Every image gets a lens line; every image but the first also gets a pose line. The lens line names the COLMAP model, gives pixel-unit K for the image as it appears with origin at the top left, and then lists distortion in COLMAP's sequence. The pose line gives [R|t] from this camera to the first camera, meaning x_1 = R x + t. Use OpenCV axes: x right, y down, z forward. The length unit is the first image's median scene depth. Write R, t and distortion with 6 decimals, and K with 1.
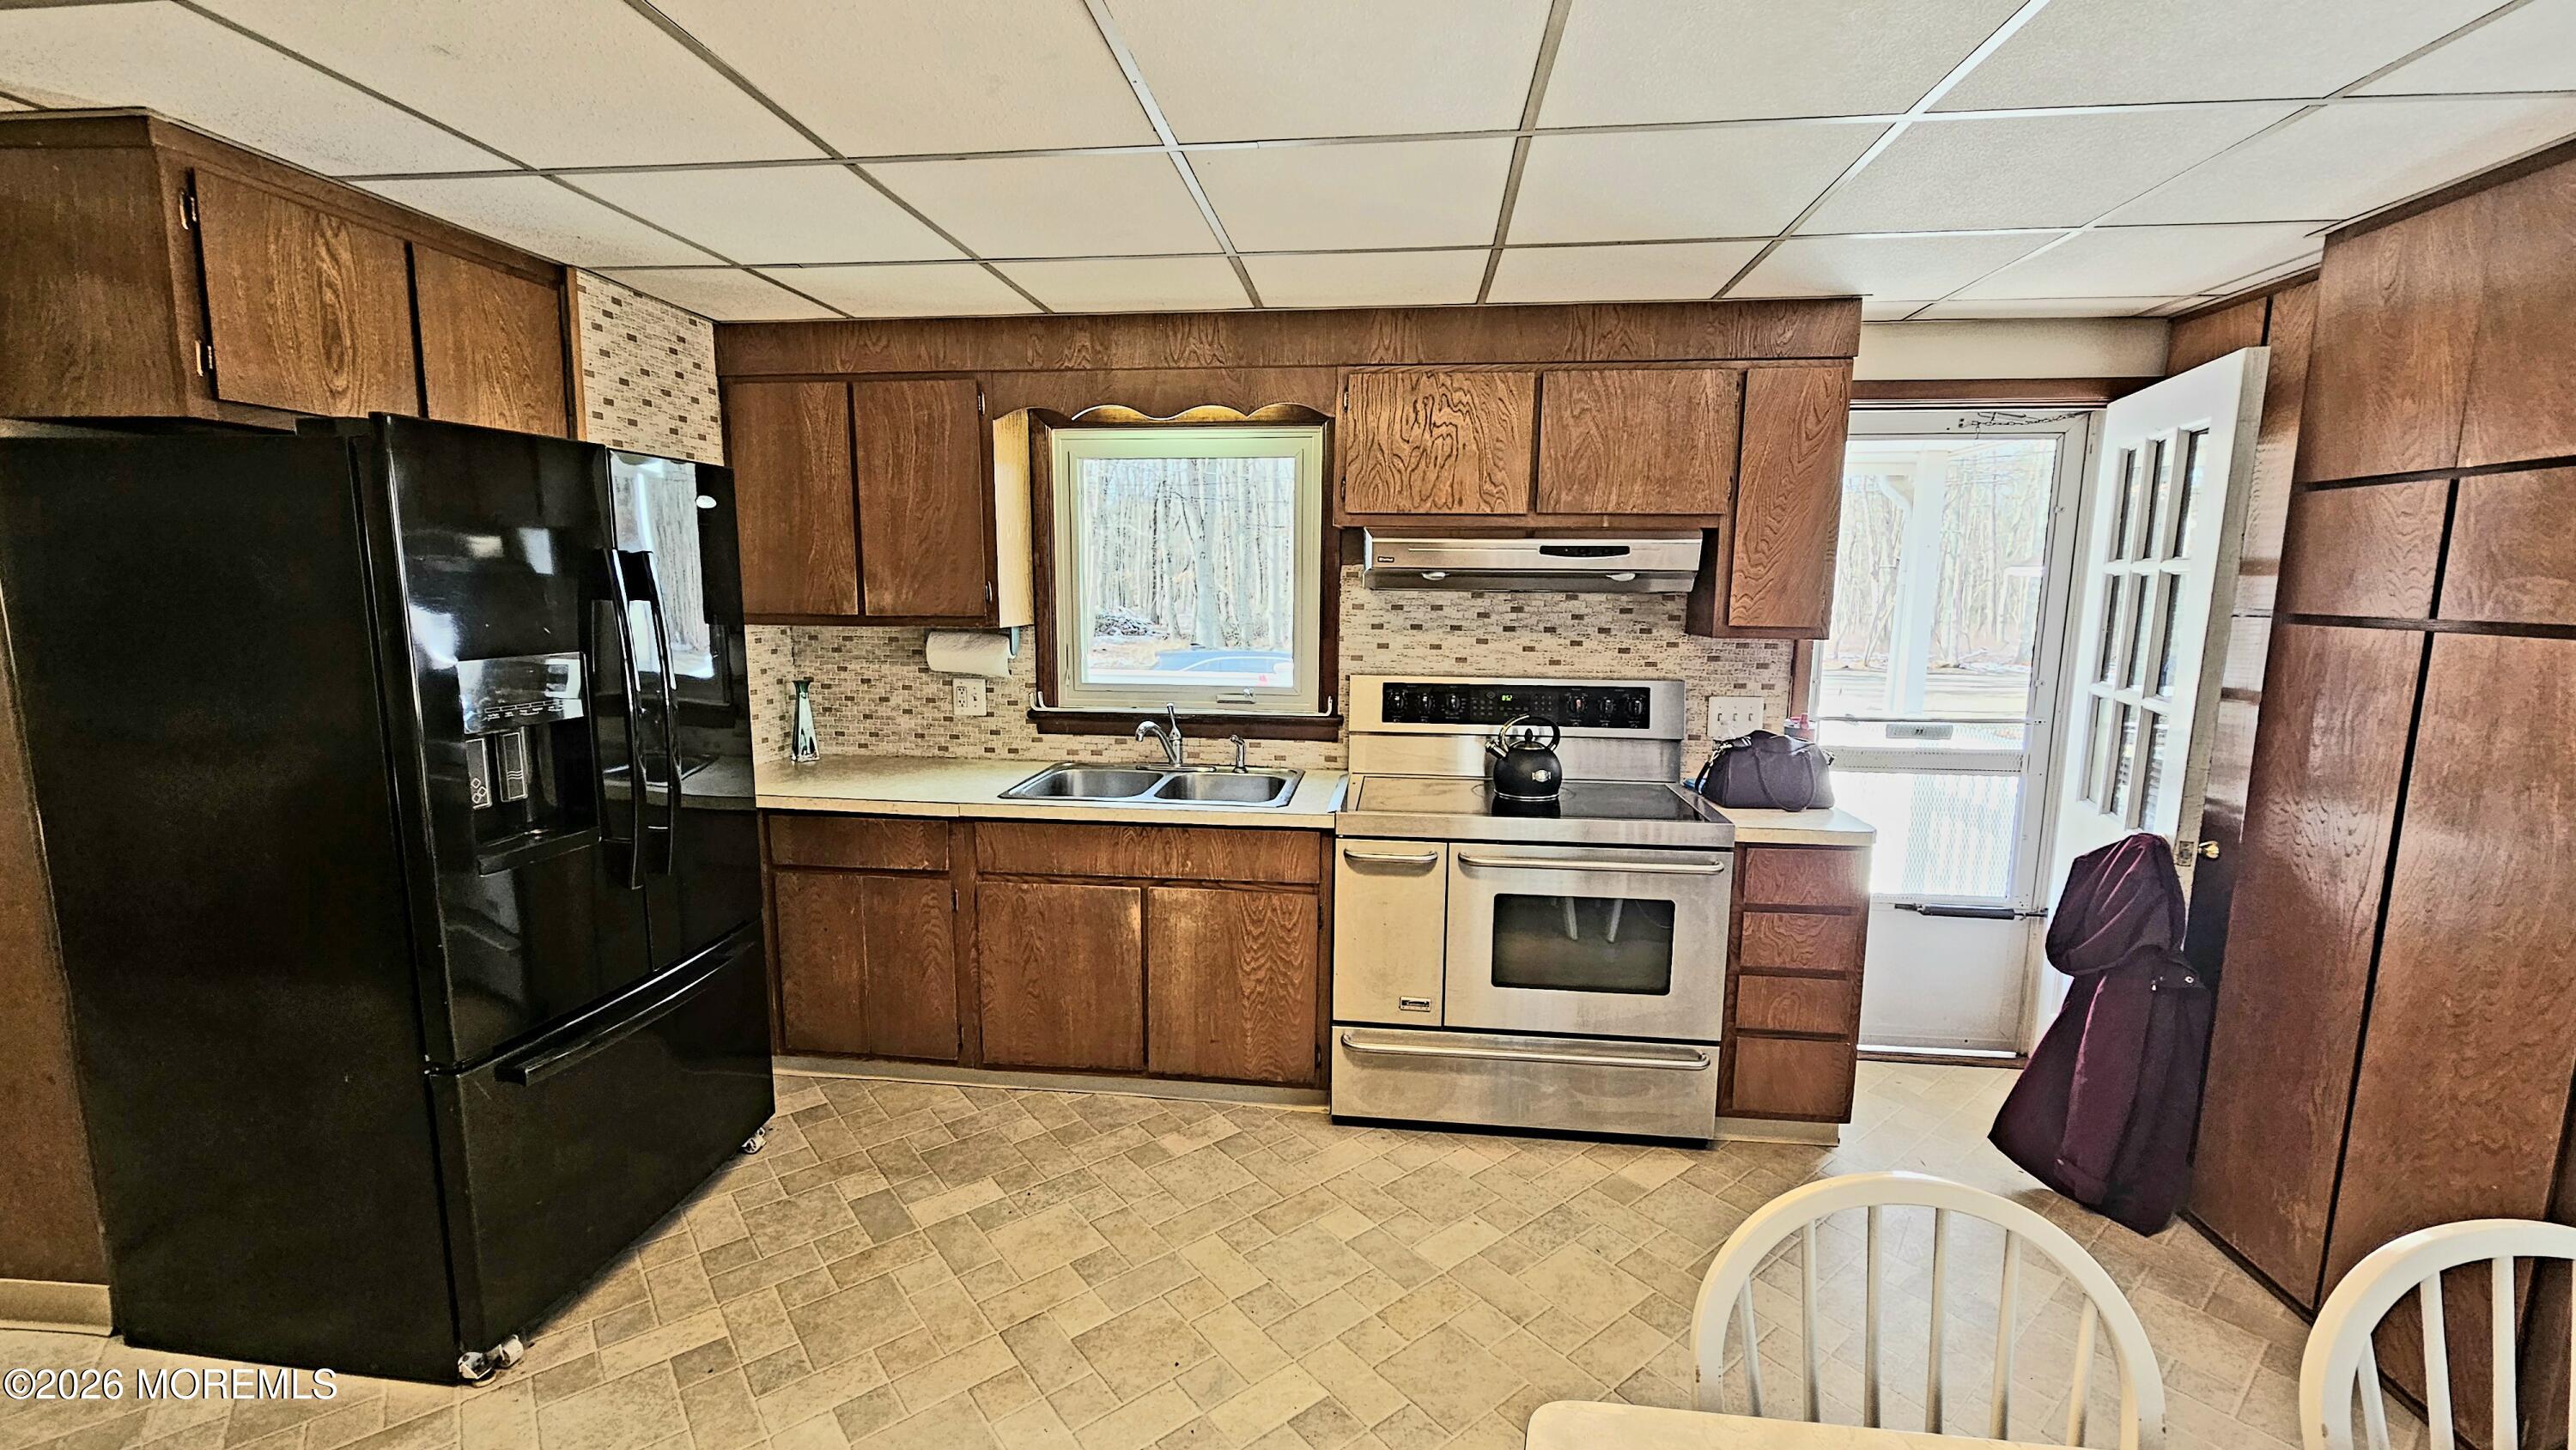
lens RADIAL K [[1045.6, 0, 1279.9], [0, 1045.6, 733.3], [0, 0, 1]] dist [0.000712, -0.003971]
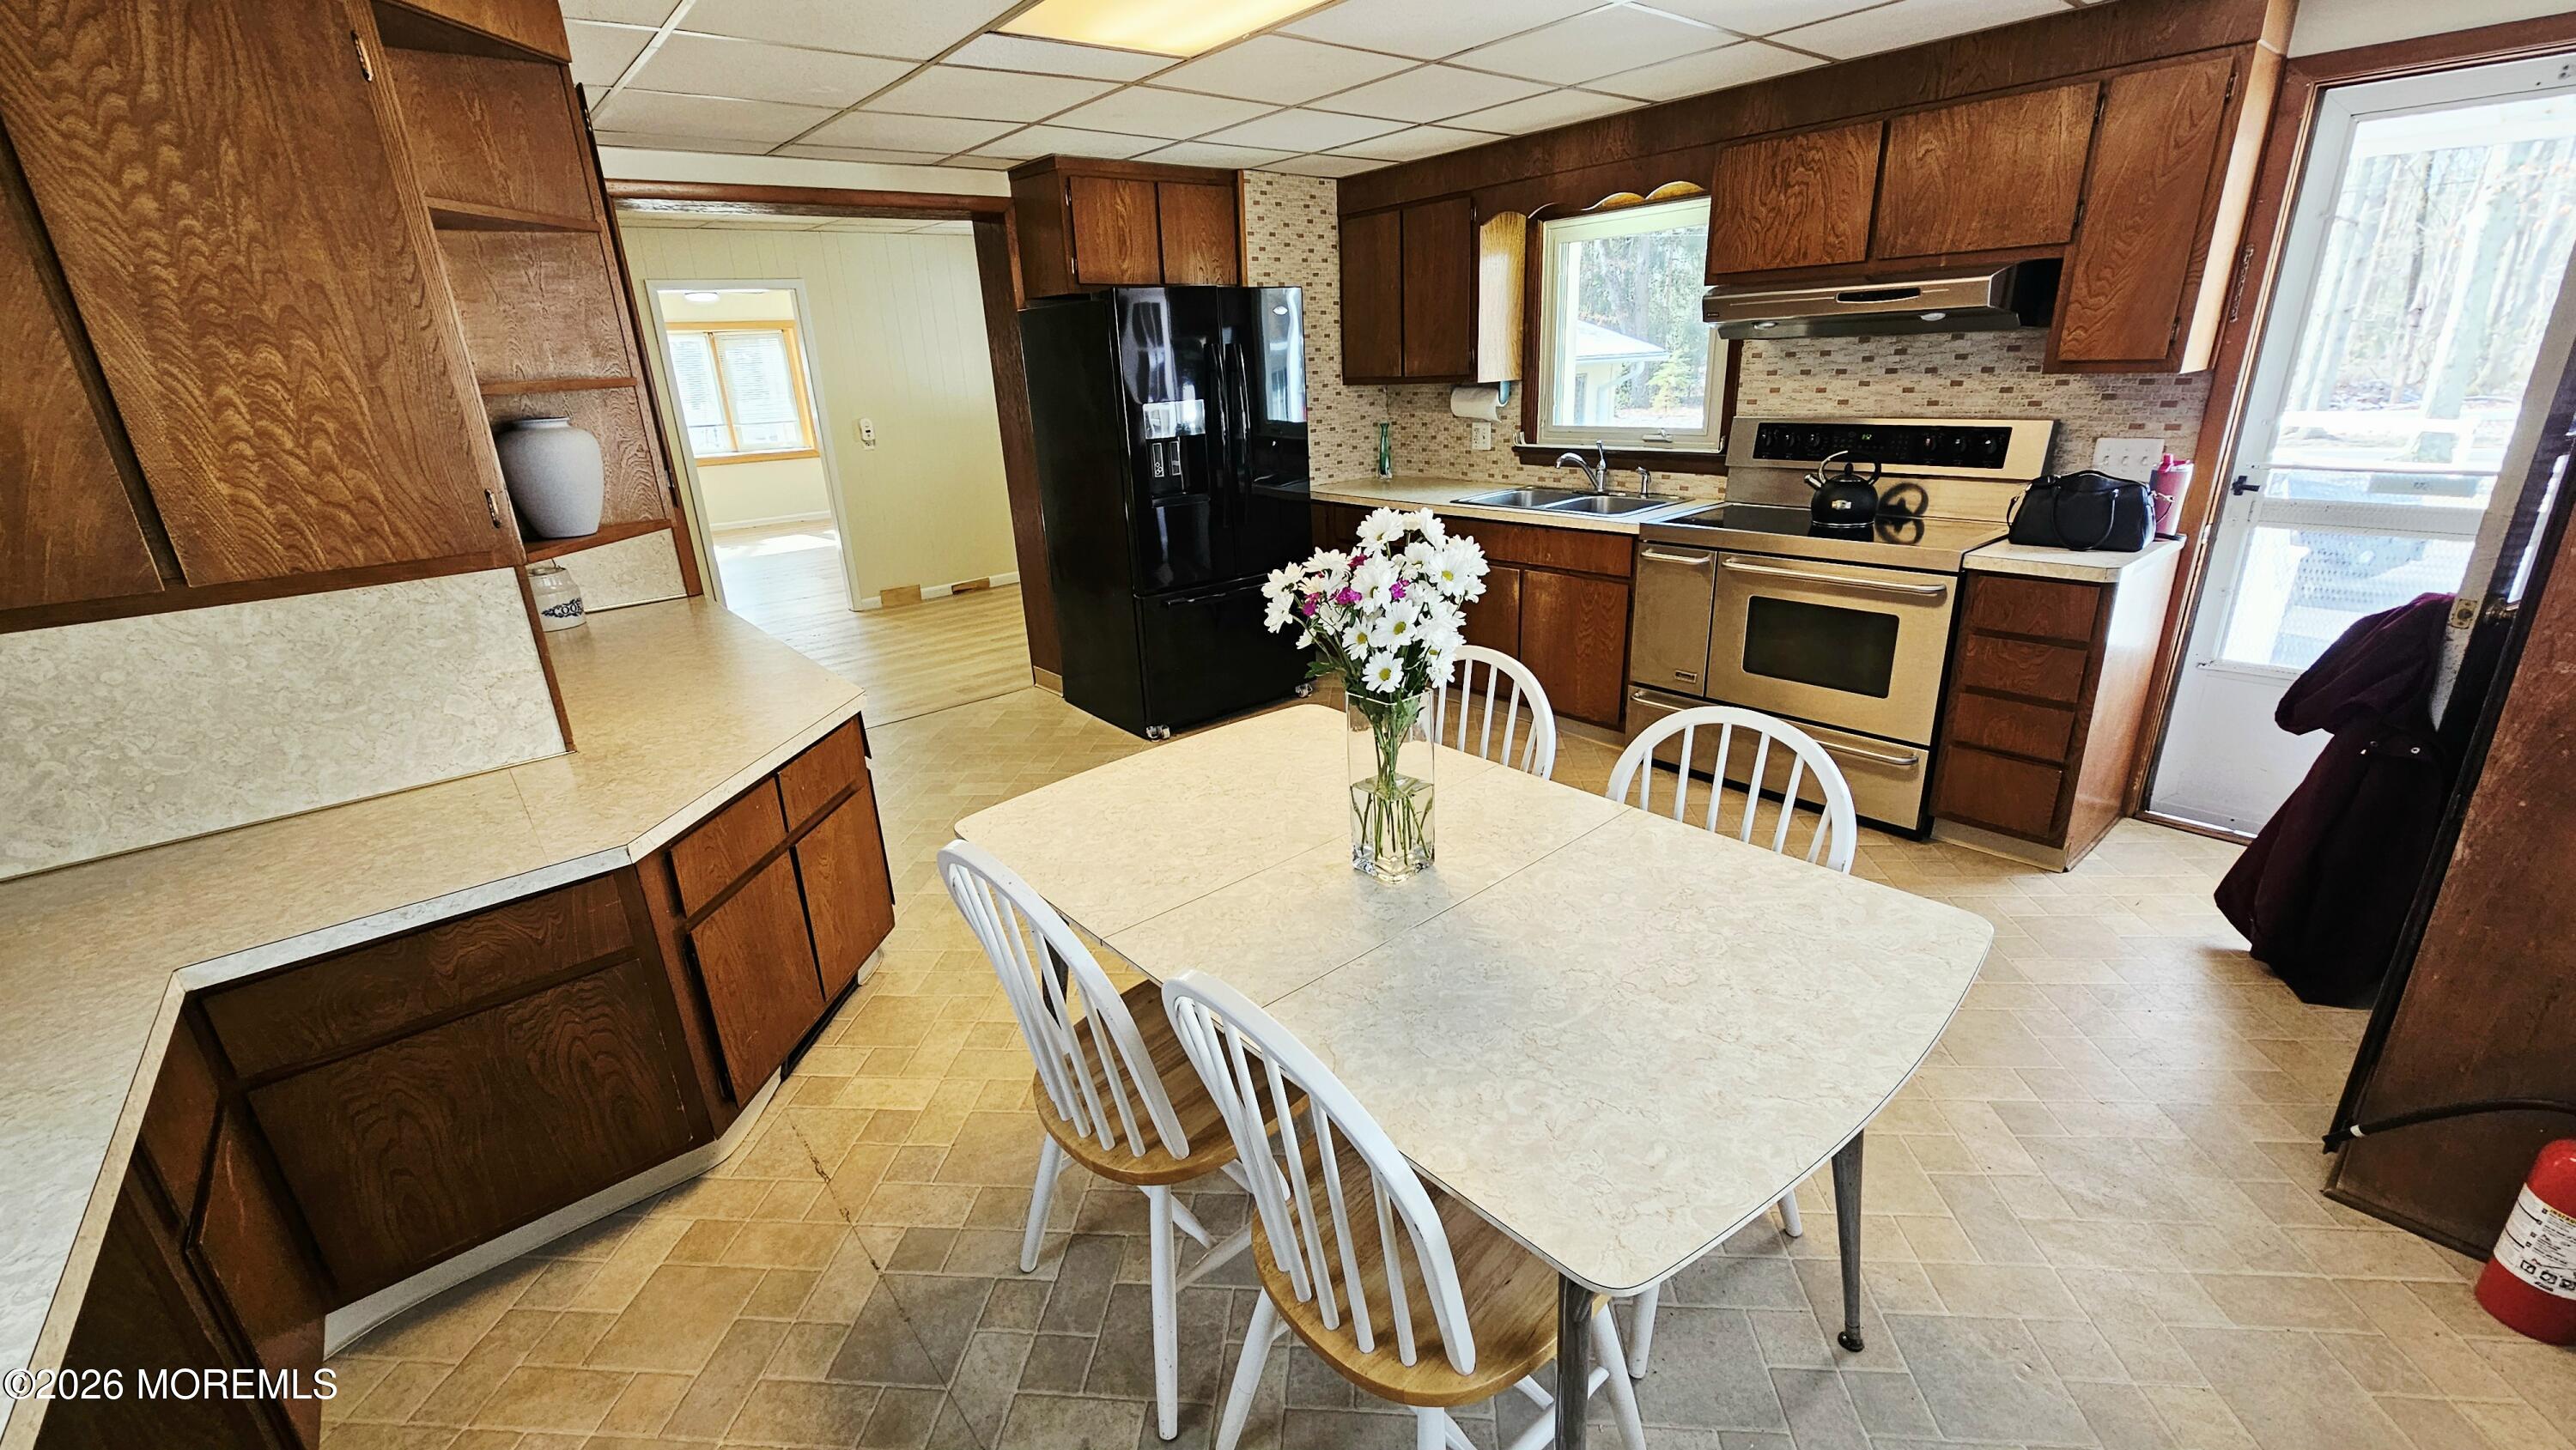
lens RADIAL K [[1045.6, 0, 1279.9], [0, 1045.6, 733.3], [0, 0, 1]] dist [0.000712, -0.003971]
pose [[0.719892, 0.195785, -0.665900, 0.609722], [-0.049796, 0.971488, 0.231800, 0.048051], [0.692297, -0.133711, 0.709116, -0.266583]]
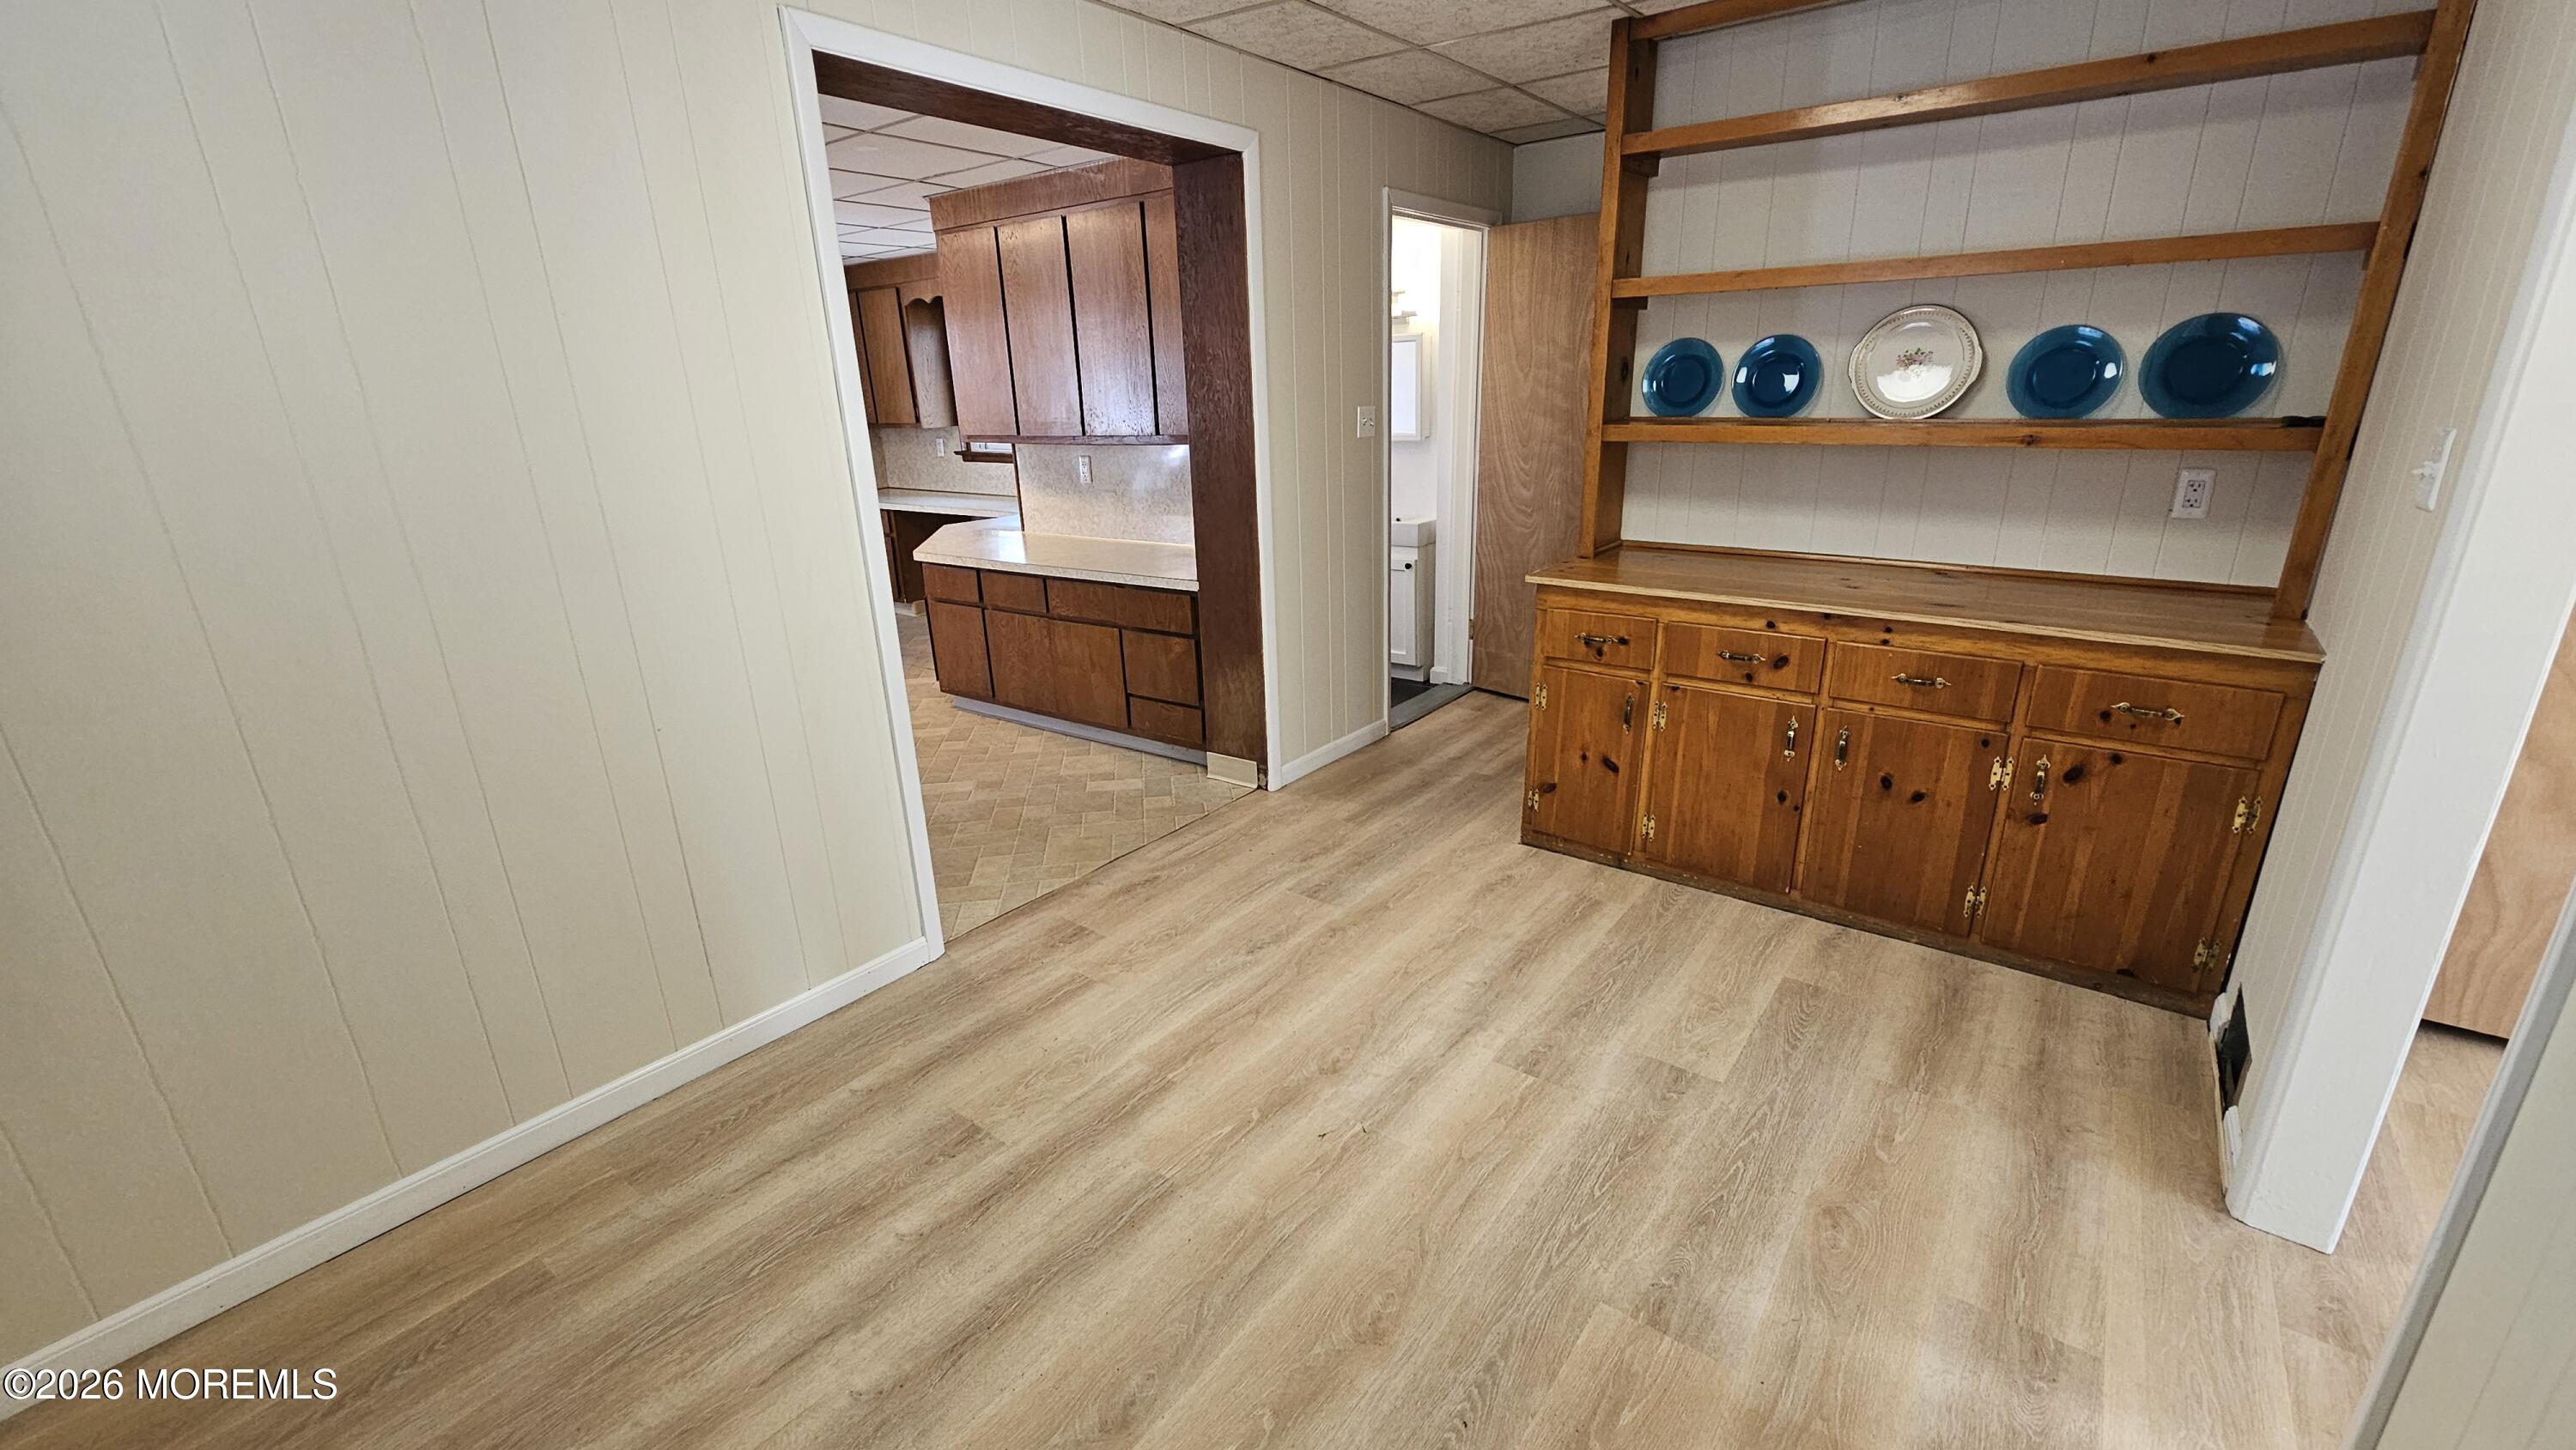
lens RADIAL K [[1045.6, 0, 1279.9], [0, 1045.6, 733.3], [0, 0, 1]] dist [0.000712, -0.003971]
pose [[-0.863731, -0.144179, 0.482889, -1.771669], [0.097899, 0.891943, 0.441421, -0.193170], [-0.494353, 0.428543, -0.756284, 1.327402]]
